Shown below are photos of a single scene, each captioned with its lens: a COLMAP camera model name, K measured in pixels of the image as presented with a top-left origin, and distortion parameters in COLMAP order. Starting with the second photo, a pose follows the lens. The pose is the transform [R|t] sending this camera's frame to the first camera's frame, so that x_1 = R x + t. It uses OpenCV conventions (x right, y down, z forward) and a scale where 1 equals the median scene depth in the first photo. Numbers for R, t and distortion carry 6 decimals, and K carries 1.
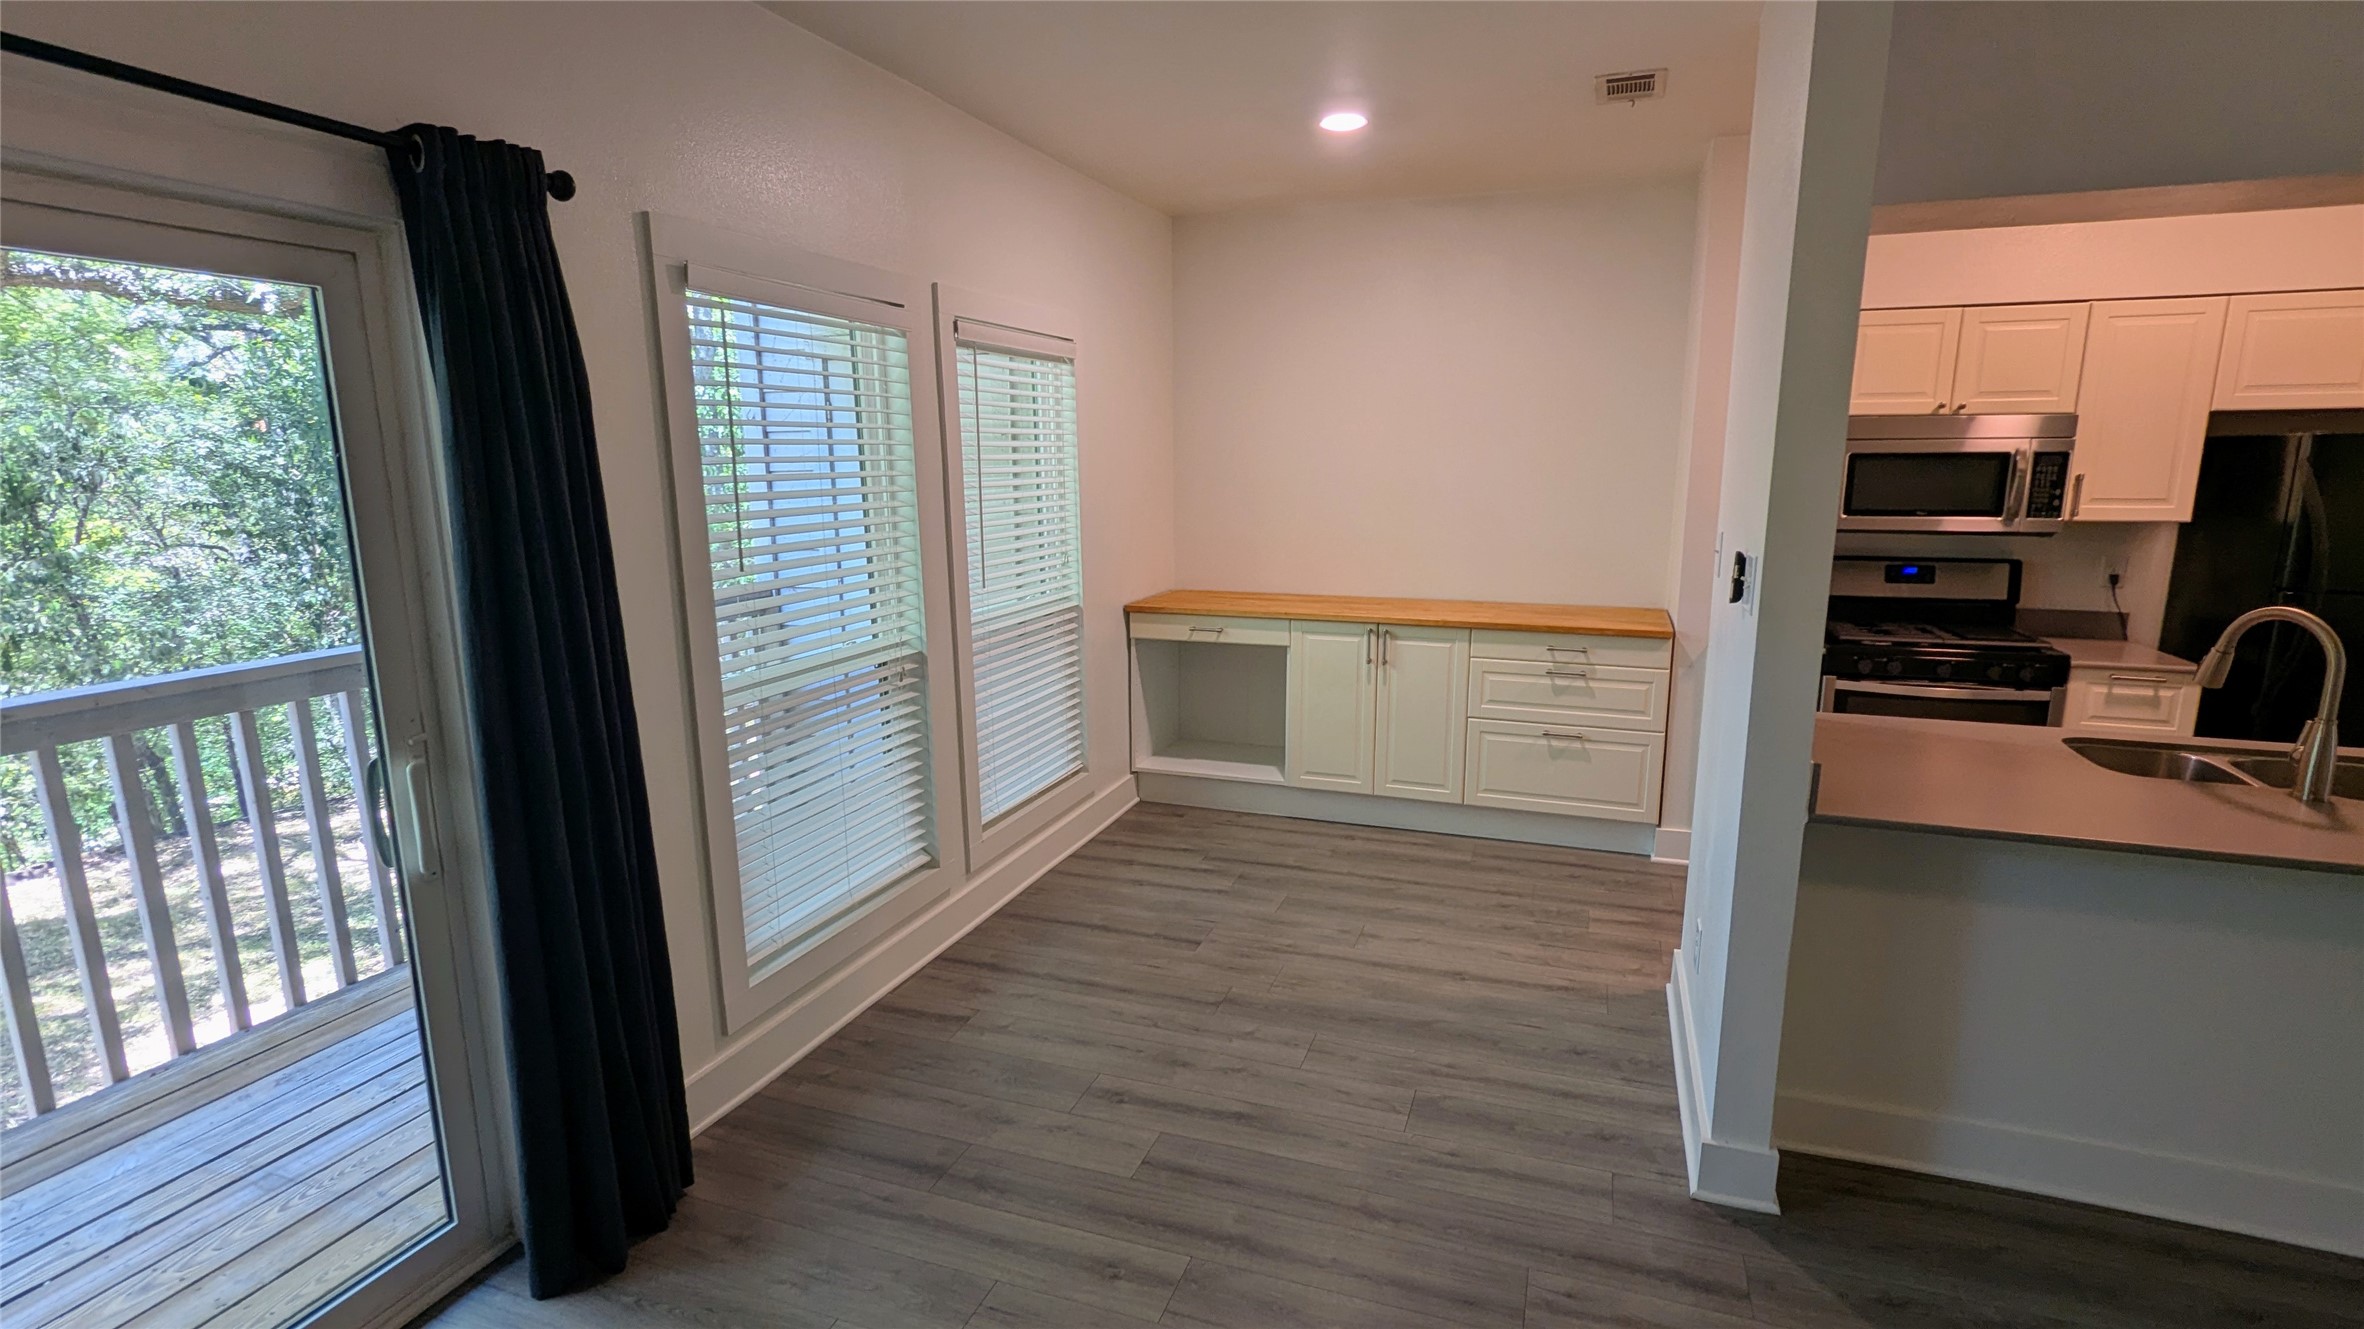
lens RADIAL K [[1128.4, 0, 1178.2], [0, 1128.4, 672.4], [0, 0, 1]] dist [0.000473, 0.000187]
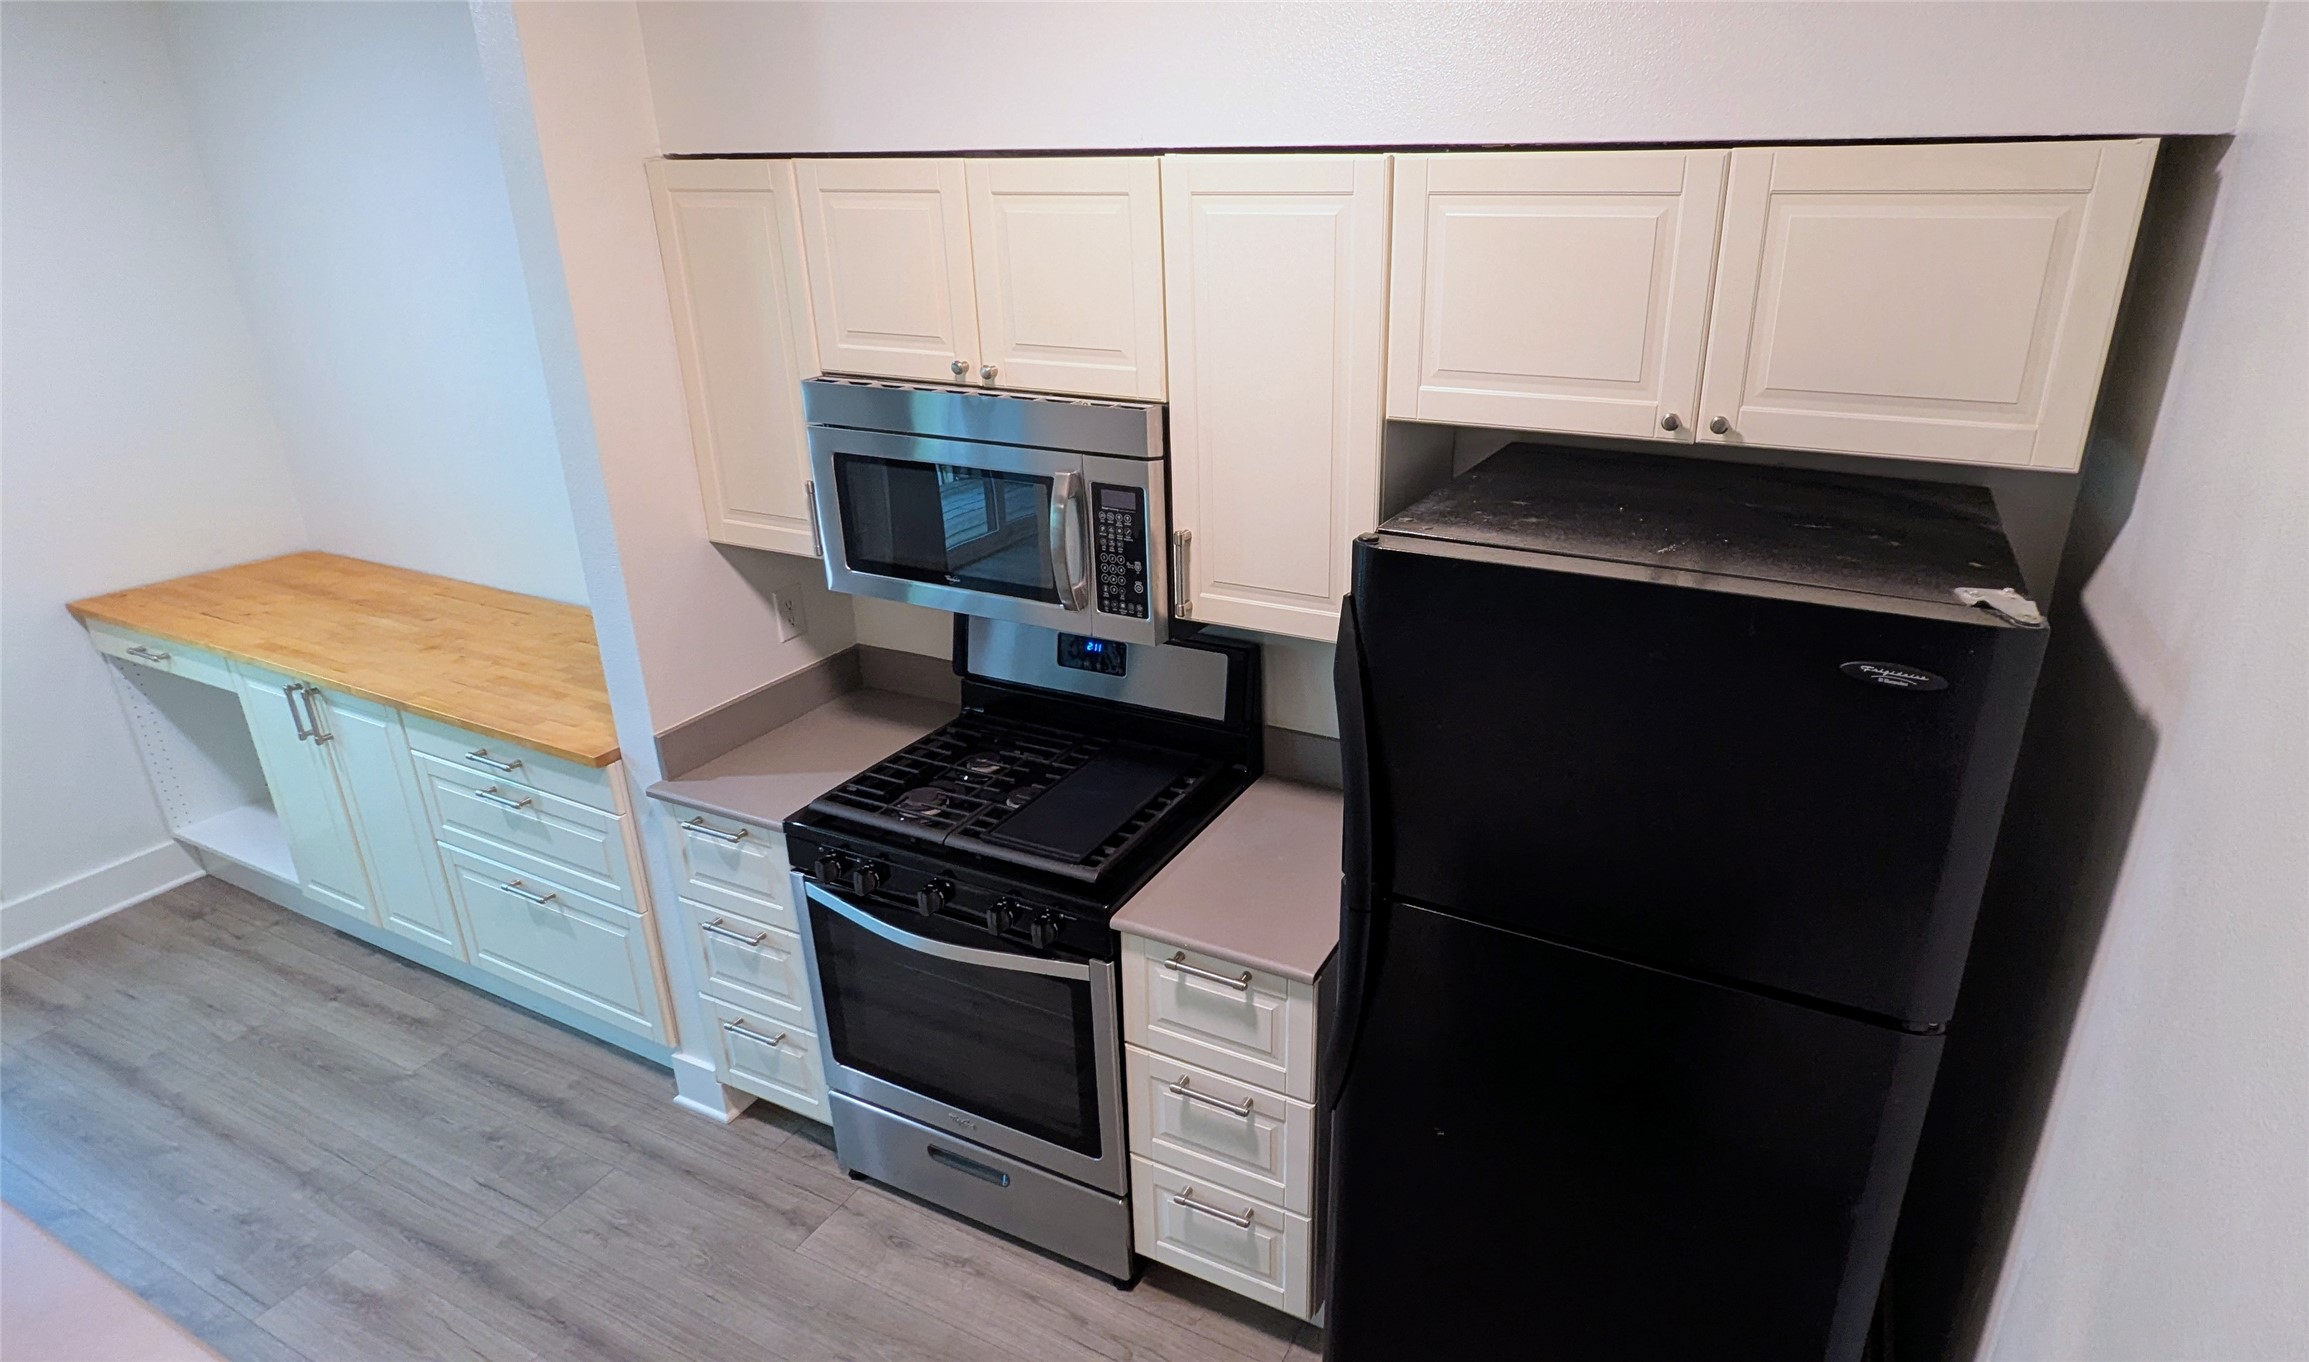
lens RADIAL K [[1265.5, 0, 1158.0], [0, 1265.5, 680.1], [0, 0, 1]] dist [-0.000478, 0.000209]
pose [[0.993790, 0.043405, -0.102454, 0.795753], [-0.025339, 0.984865, 0.171460, -0.192836], [0.108345, -0.167799, 0.979849, 0.434361]]
